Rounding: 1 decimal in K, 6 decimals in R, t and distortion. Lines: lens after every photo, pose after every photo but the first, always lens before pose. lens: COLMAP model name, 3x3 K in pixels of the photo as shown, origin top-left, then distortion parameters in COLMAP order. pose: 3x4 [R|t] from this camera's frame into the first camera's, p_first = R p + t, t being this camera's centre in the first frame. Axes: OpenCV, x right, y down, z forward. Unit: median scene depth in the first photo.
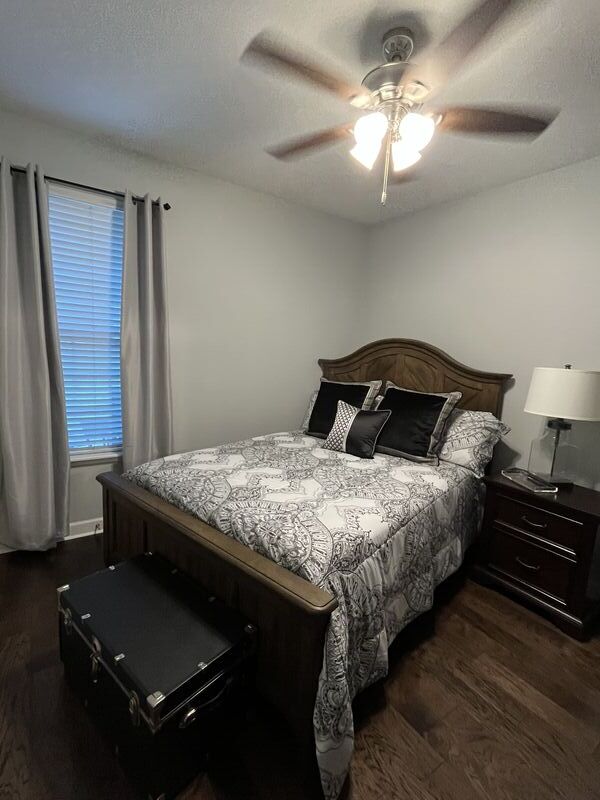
lens RADIAL K [[374.1, 0, 300.3], [0, 374.1, 401.8], [0, 0, 1]] dist [-0.001565, -0.000328]
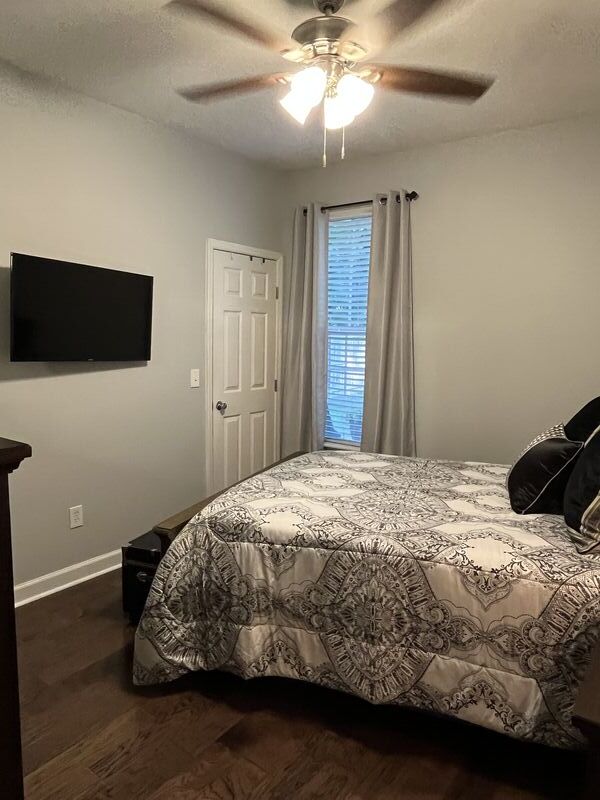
lens RADIAL K [[541.9, 0, 299.8], [0, 541.9, 400.8], [0, 0, 1]] dist [-0.002015, 0.000537]
pose [[0.334679, 0.064048, -0.940153, 1.250826], [-0.140152, 0.989974, 0.017551, 0.009861], [0.931852, 0.125891, 0.340300, 0.492858]]
